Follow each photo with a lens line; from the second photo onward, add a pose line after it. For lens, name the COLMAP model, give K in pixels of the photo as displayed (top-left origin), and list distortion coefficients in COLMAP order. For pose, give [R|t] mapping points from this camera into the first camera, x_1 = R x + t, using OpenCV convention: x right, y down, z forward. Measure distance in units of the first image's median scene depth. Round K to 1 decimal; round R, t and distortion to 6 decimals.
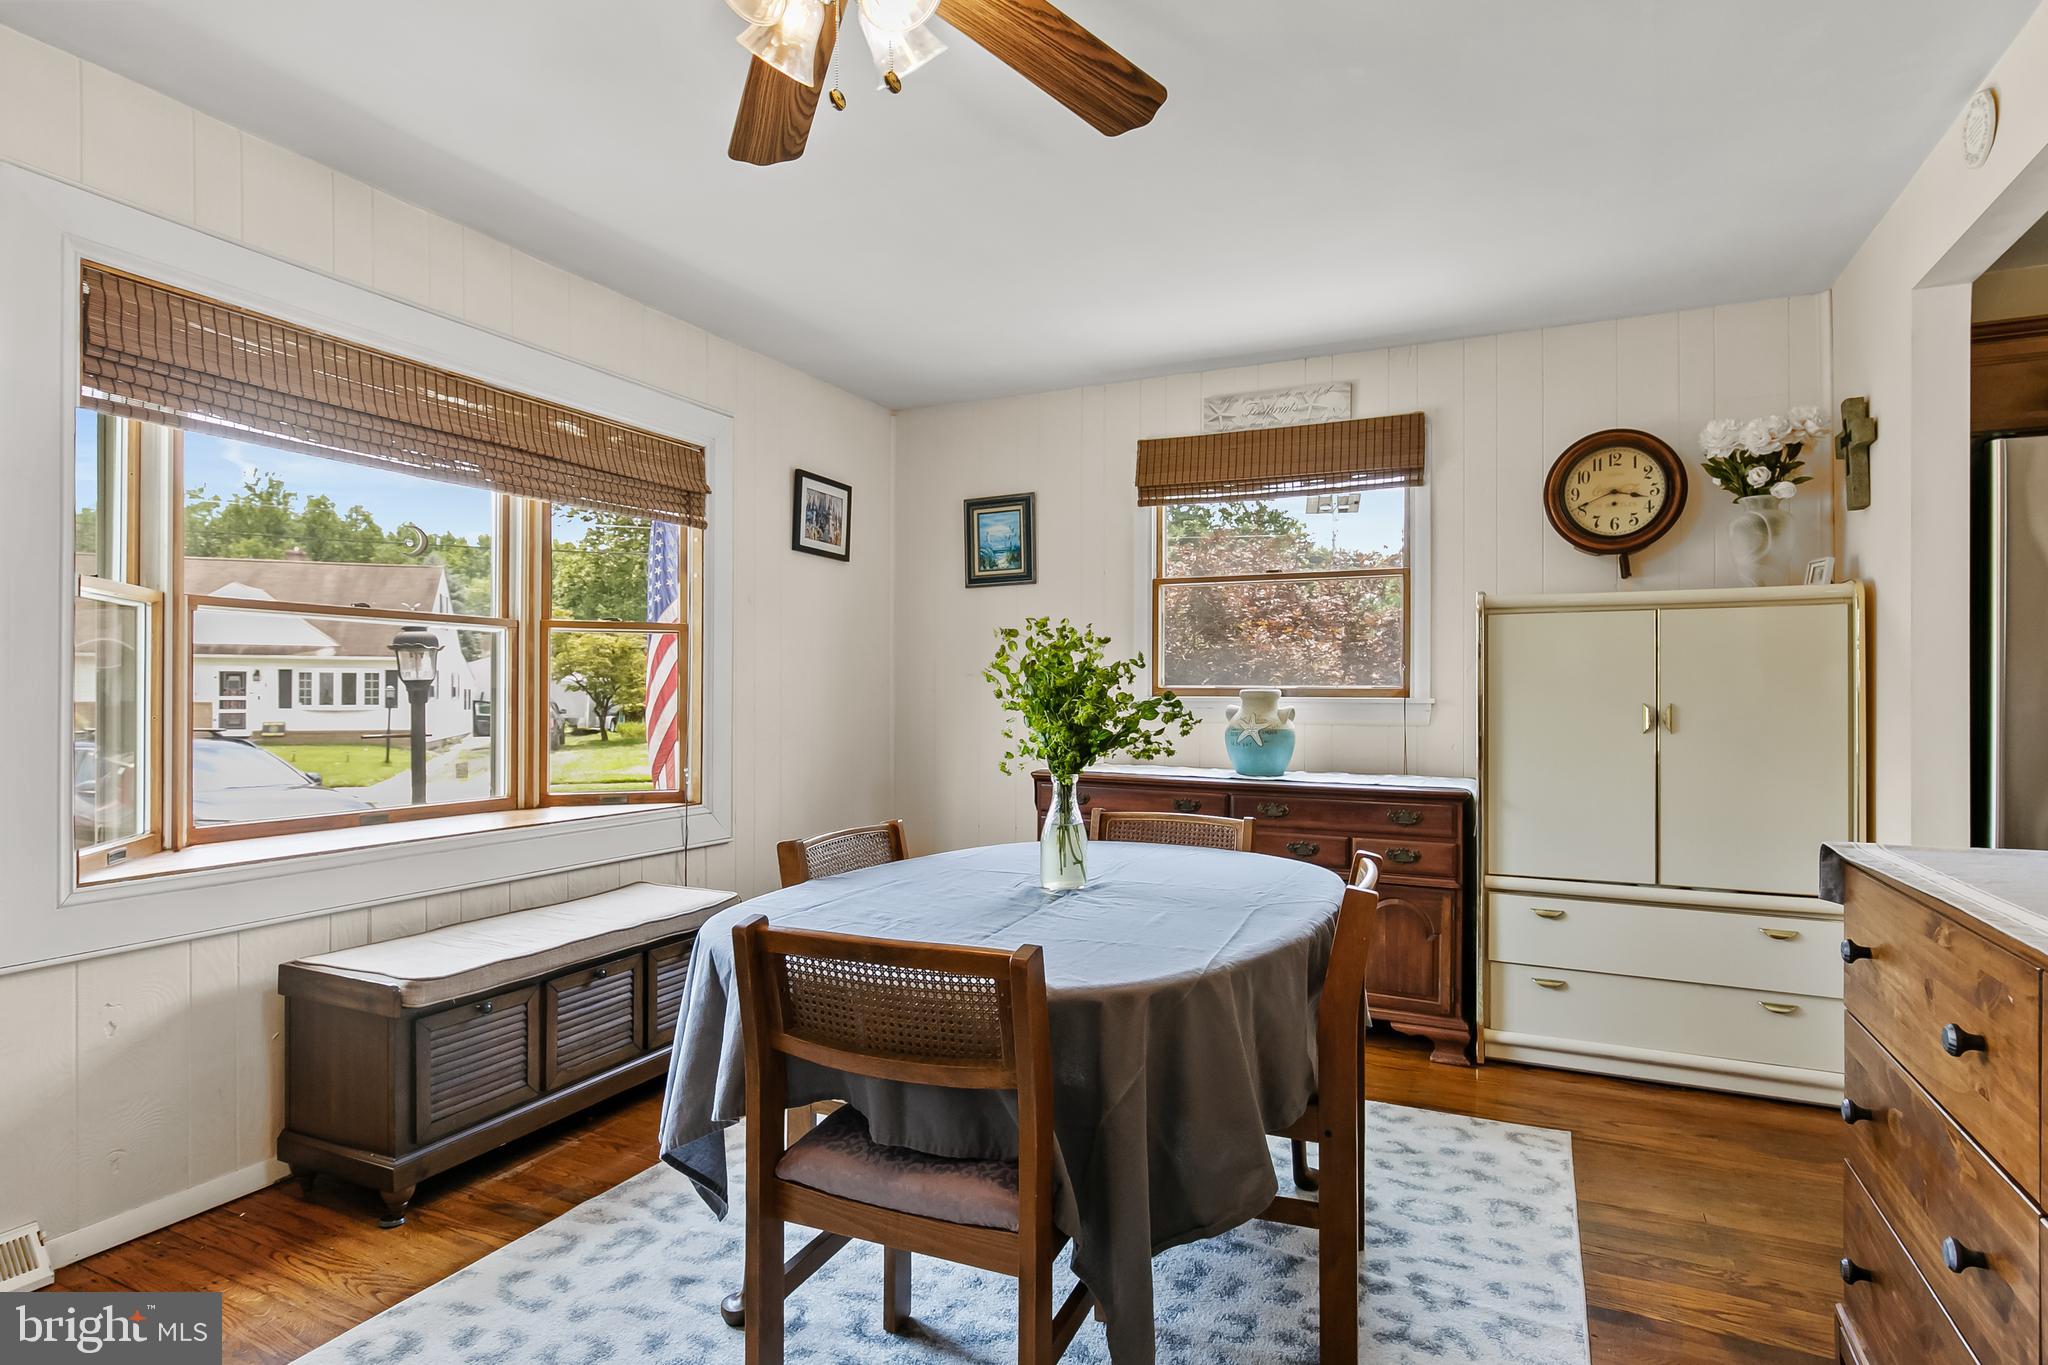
lens RADIAL K [[1084.2, 0, 1016.6], [0, 1084.2, 680.3], [0, 0, 1]] dist [0.006839, 0.000382]
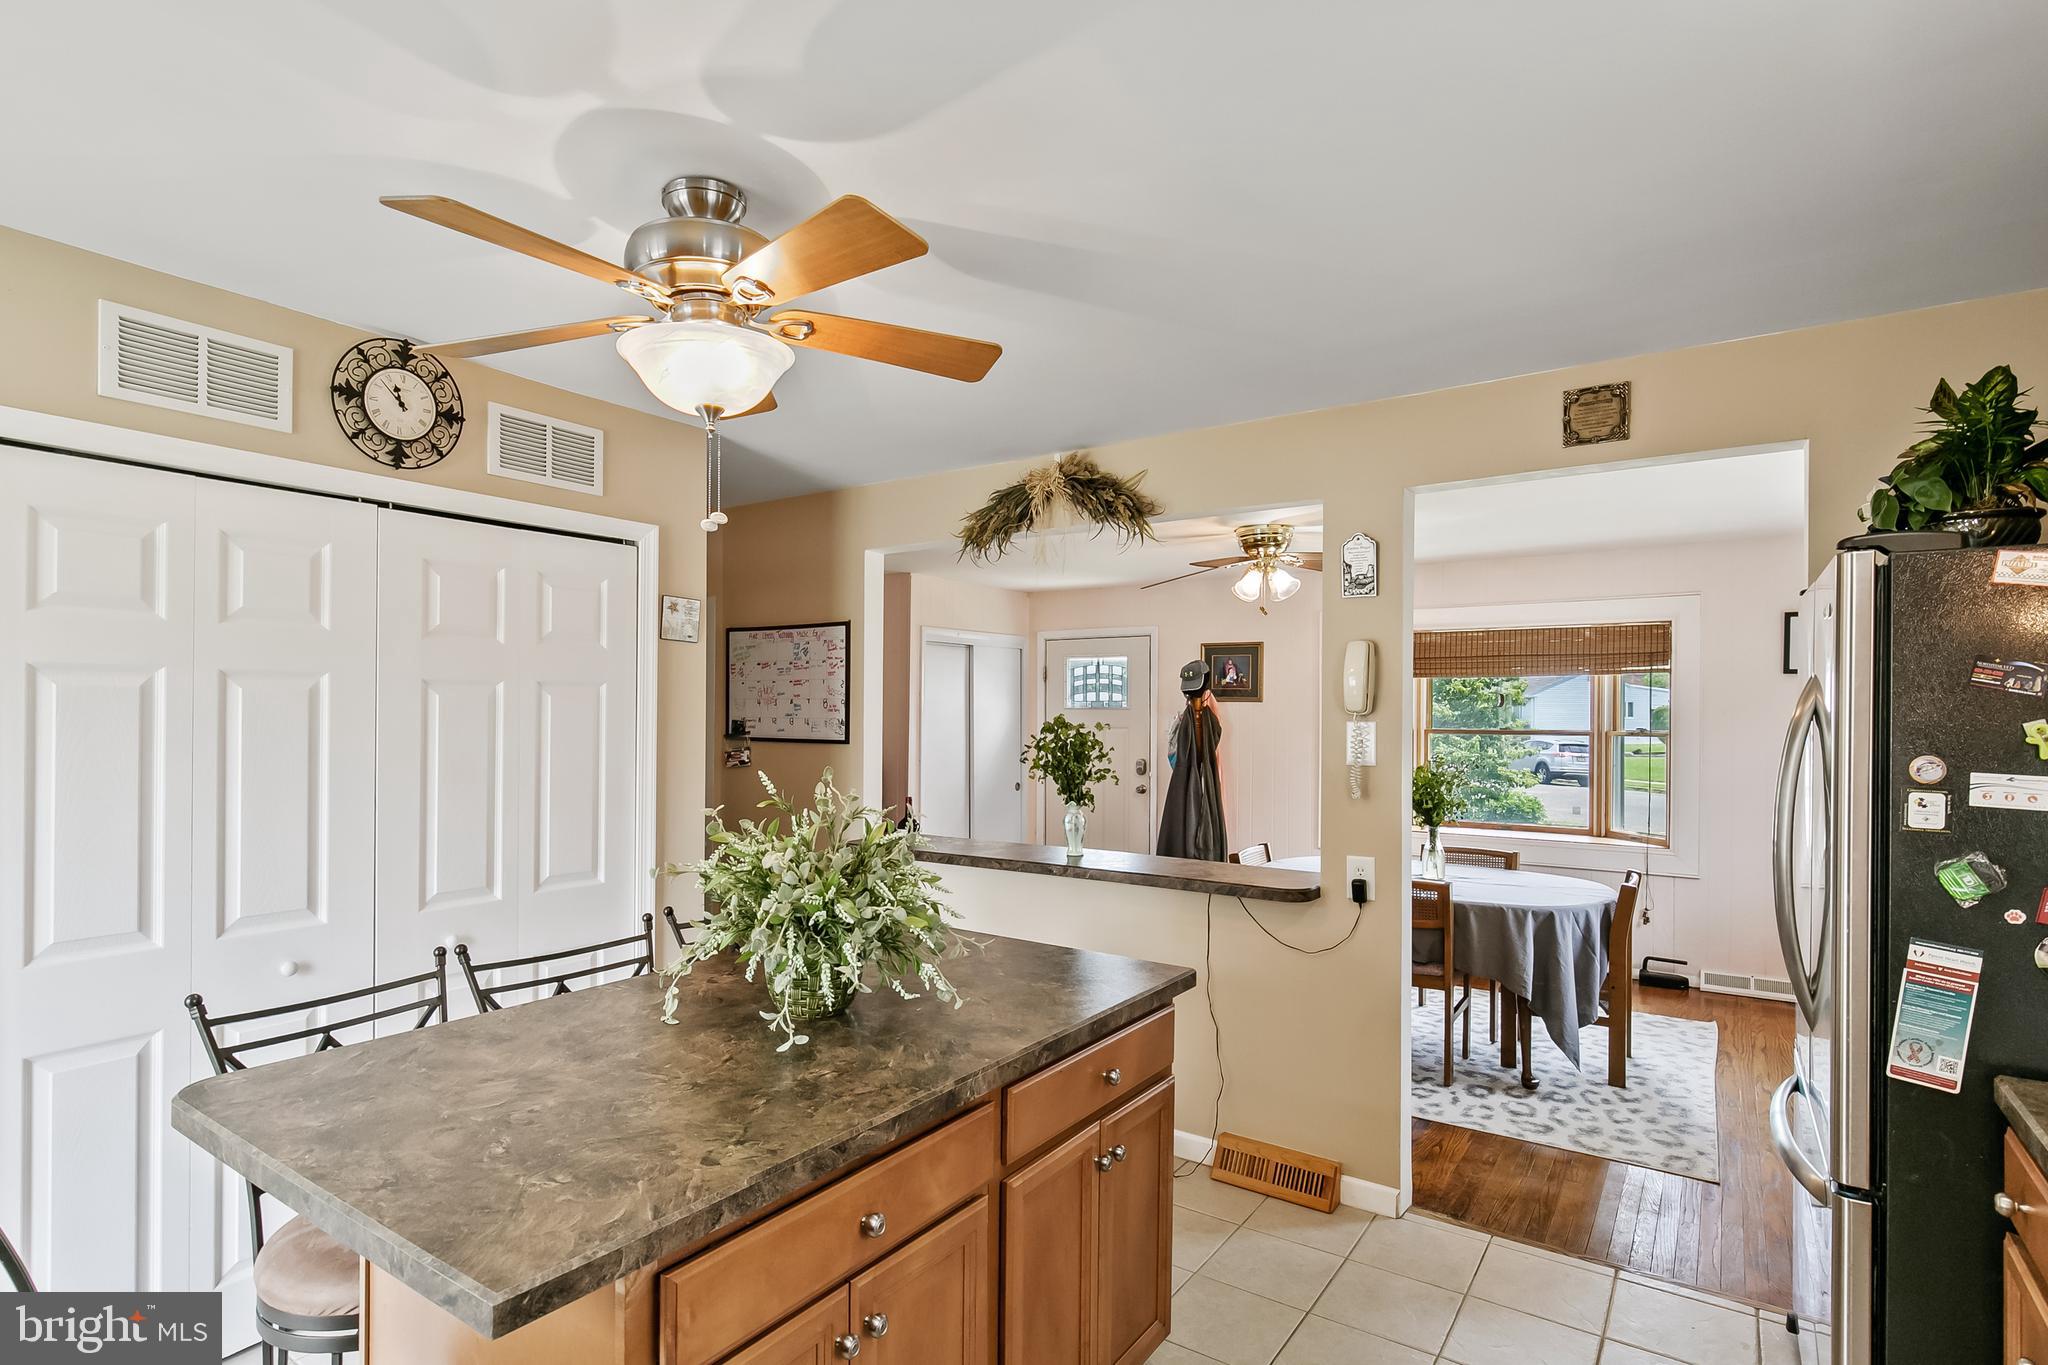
lens RADIAL K [[1011.6, 0, 1003.5], [0, 1011.6, 698.5], [0, 0, 1]] dist [-0.002216, 0.000478]
pose [[-0.168449, -0.015589, -0.985587, 1.141857], [0.014292, 0.999731, -0.018256, -0.078935], [0.985607, -0.017161, -0.168181, 0.255709]]
